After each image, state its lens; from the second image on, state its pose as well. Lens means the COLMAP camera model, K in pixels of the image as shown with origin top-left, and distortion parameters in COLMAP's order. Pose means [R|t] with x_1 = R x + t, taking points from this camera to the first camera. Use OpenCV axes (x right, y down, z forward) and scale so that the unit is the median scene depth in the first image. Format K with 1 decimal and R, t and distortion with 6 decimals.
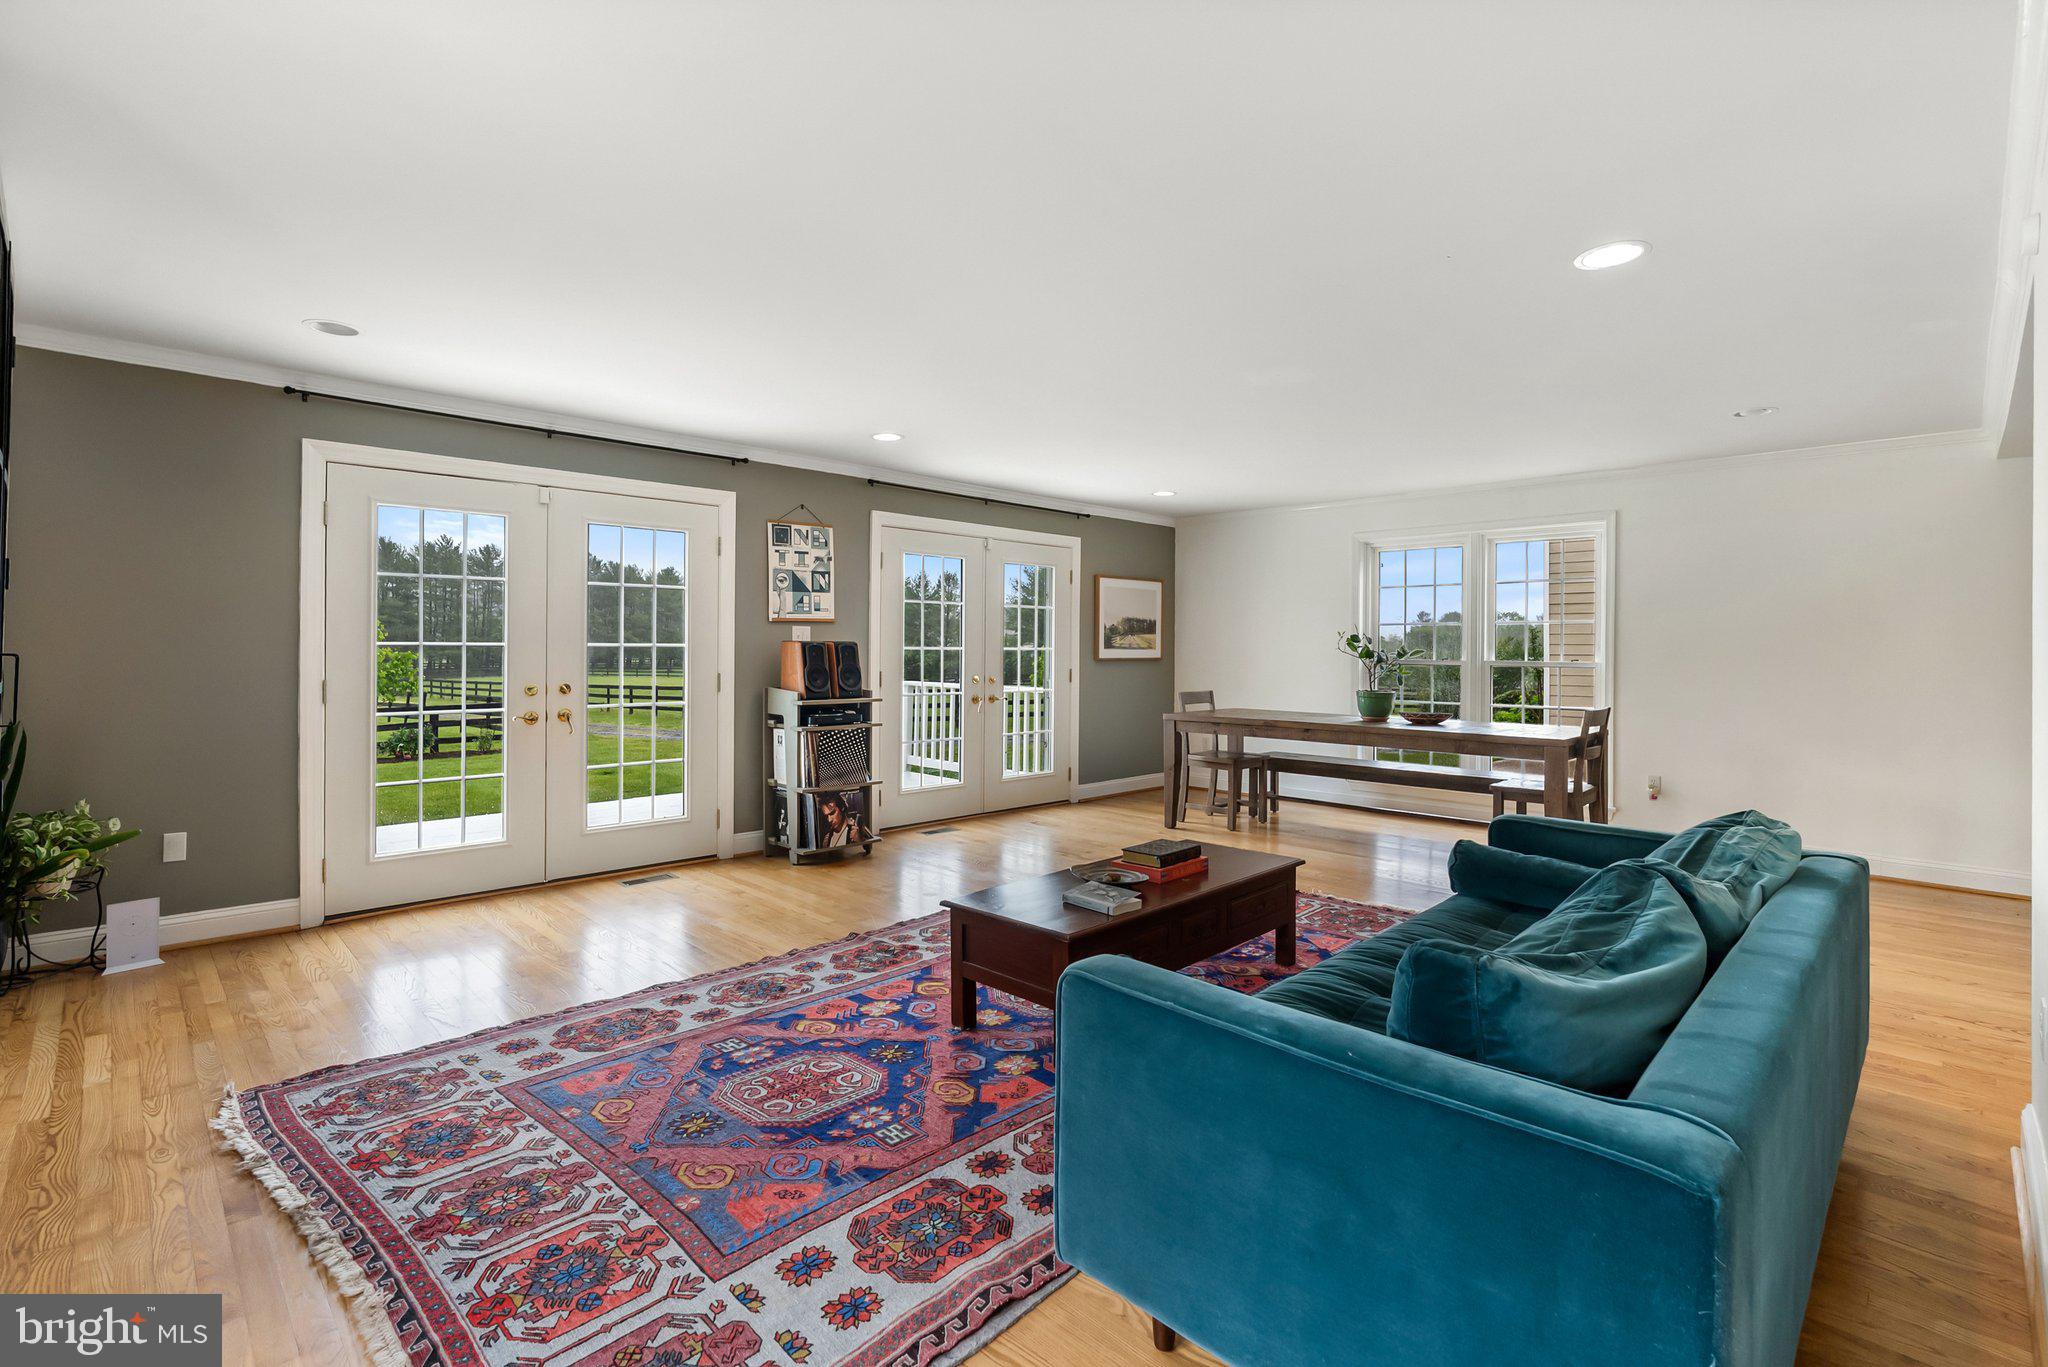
lens RADIAL K [[933.7, 0, 1025.4], [0, 933.7, 648.5], [0, 0, 1]] dist [-0.004807, 0.001122]
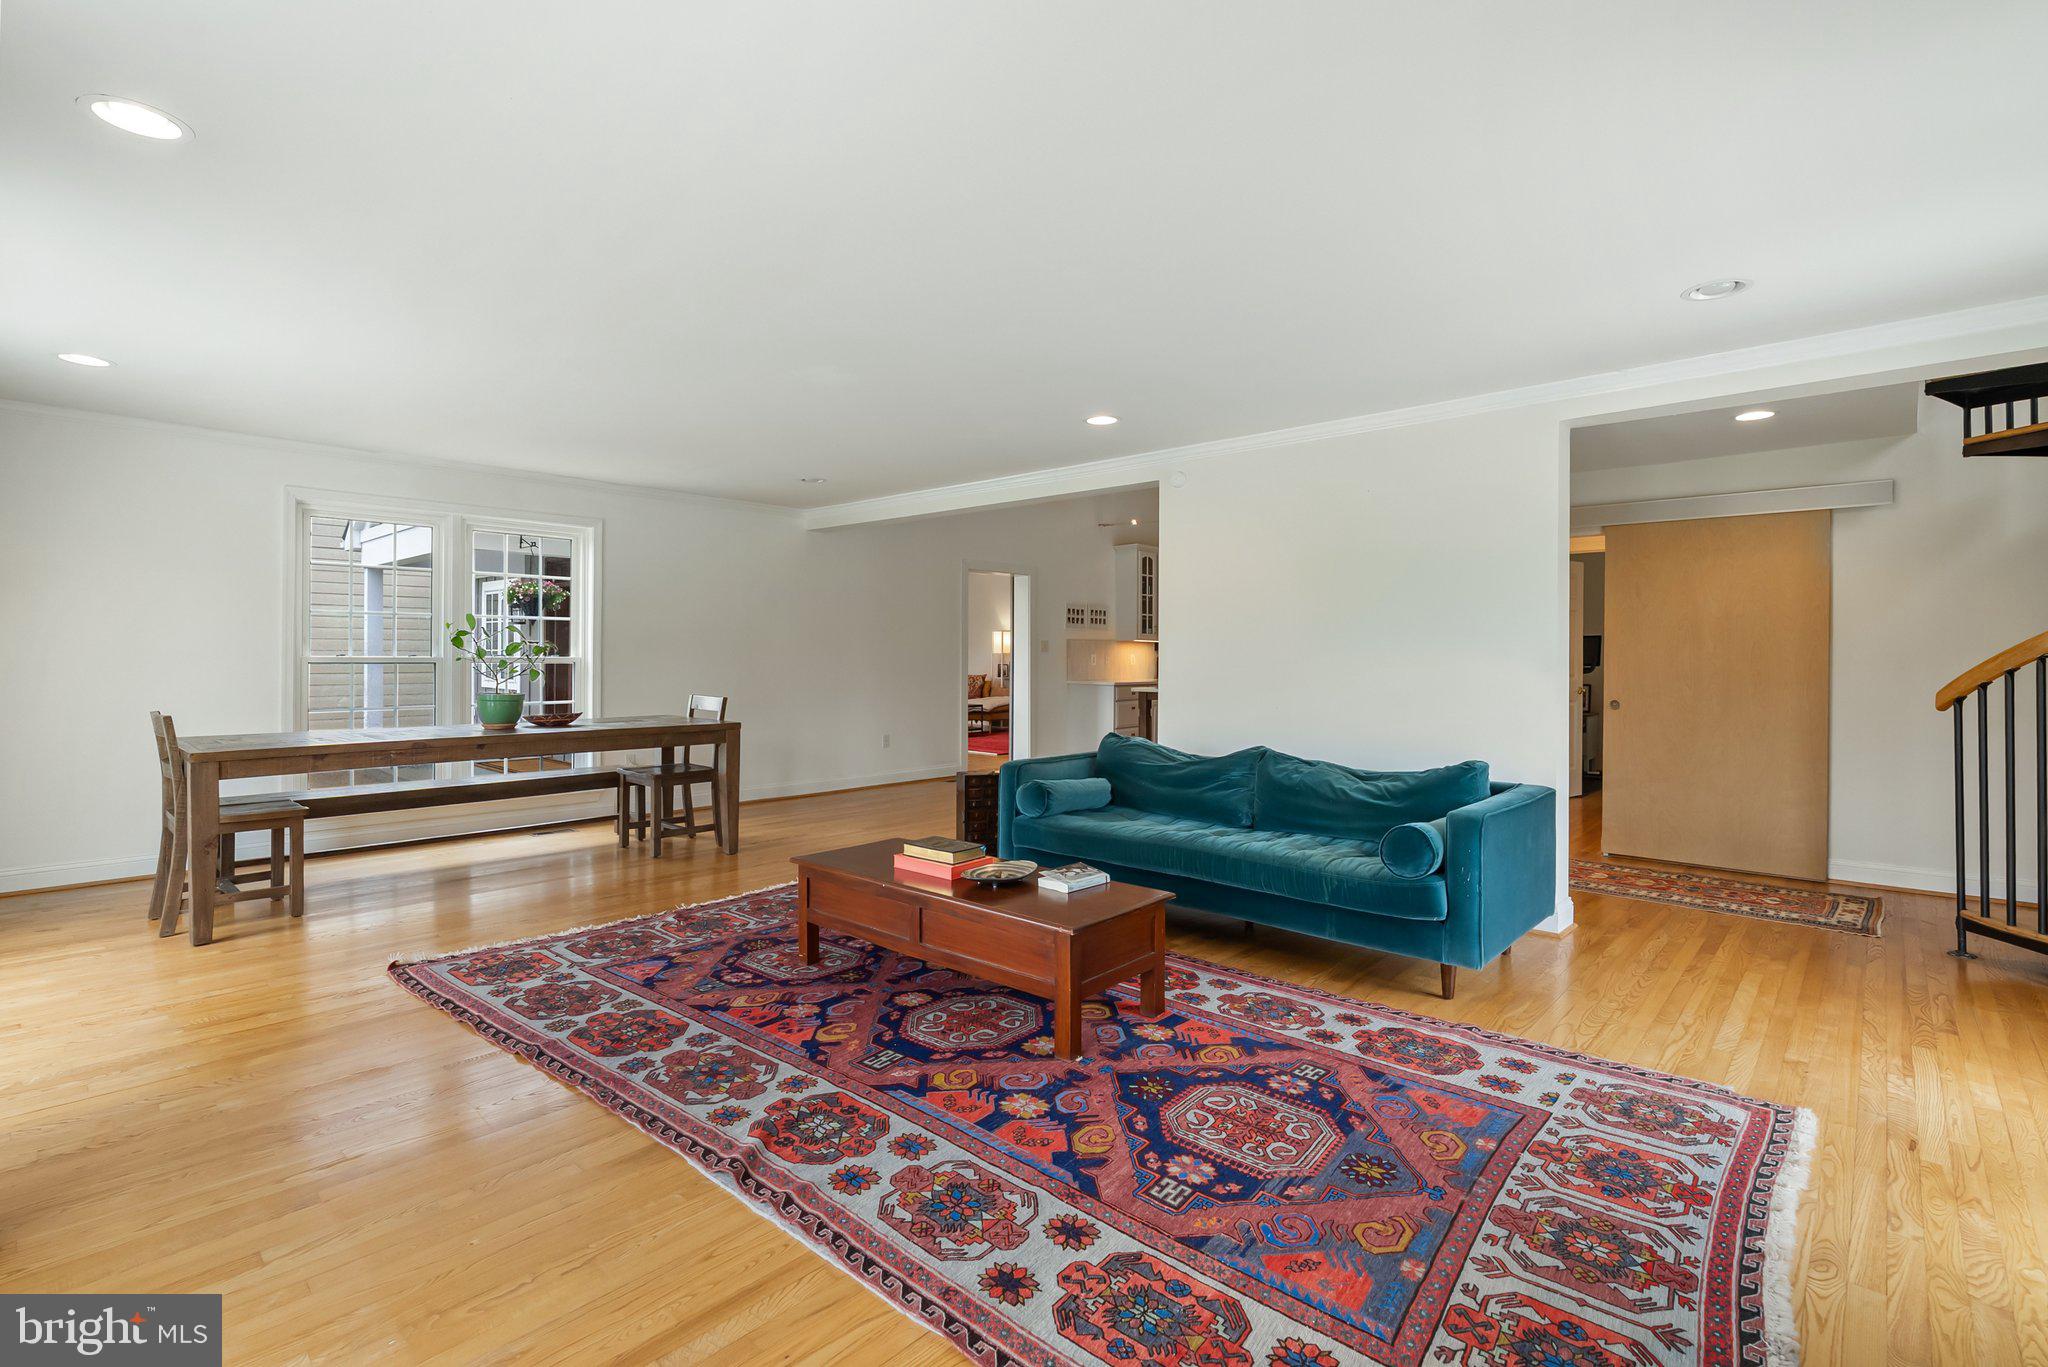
lens RADIAL K [[944.5, 0, 1023.6], [0, 944.5, 671.2], [0, 0, 1]] dist [-0.012269, 0.004228]
pose [[-0.050010, -0.023889, 0.998463, -0.925719], [-0.007343, 0.999696, 0.023551, 0.003516], [-0.998722, -0.006154, -0.050170, 1.033123]]
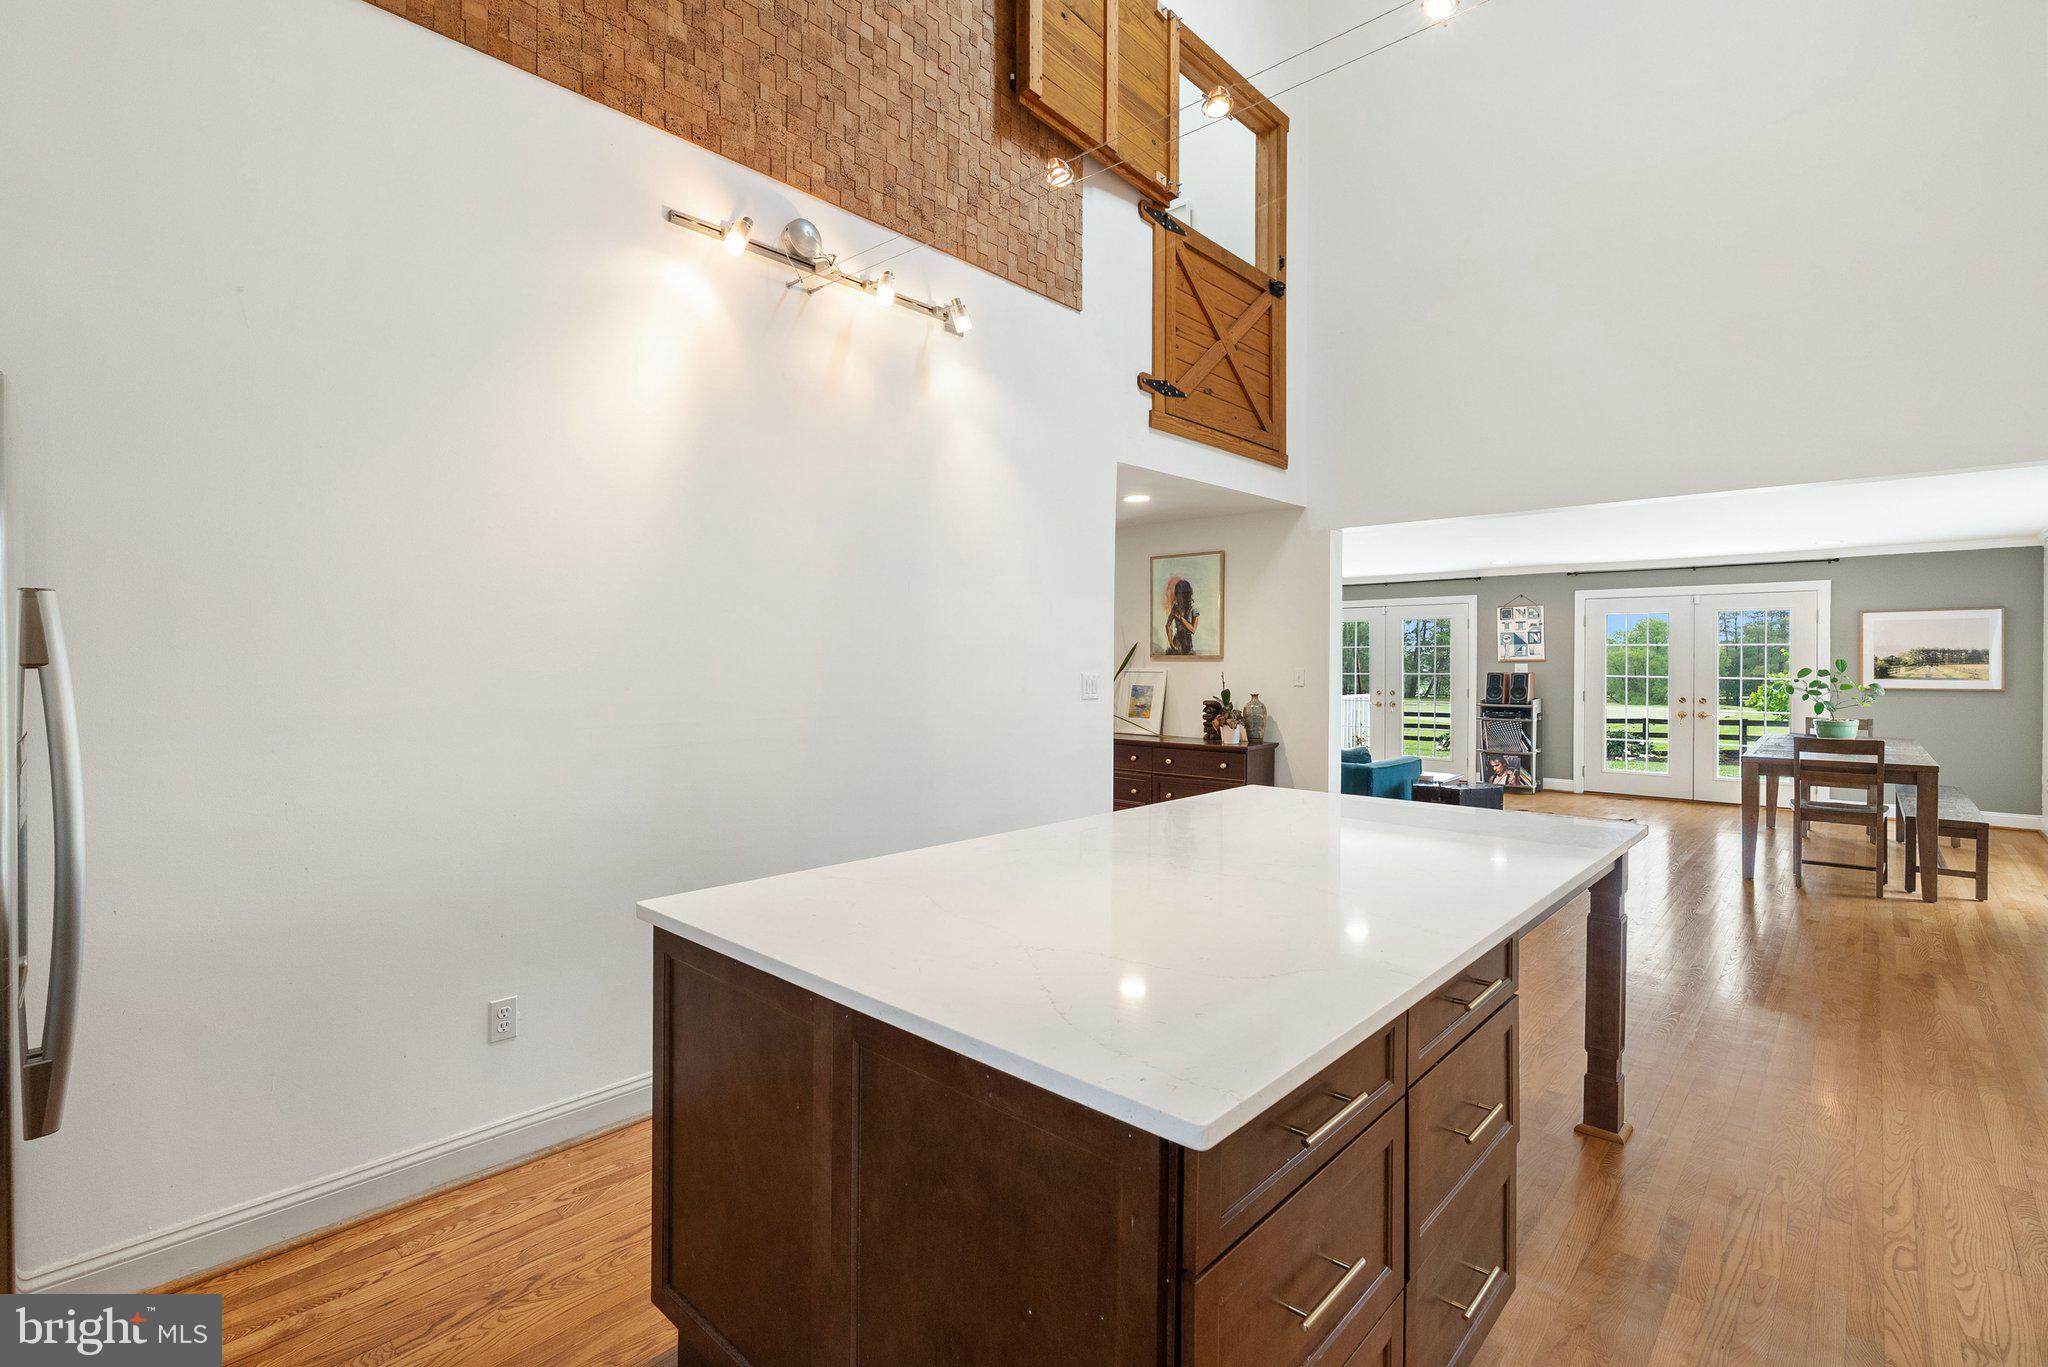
lens RADIAL K [[933.7, 0, 1025.4], [0, 933.7, 648.5], [0, 0, 1]] dist [-0.004807, 0.001122]
pose [[0.045461, -0.030612, -0.998497, 2.667136], [-0.011121, 0.999453, -0.031147, 0.022012], [0.998904, 0.012520, 0.045095, -0.020588]]
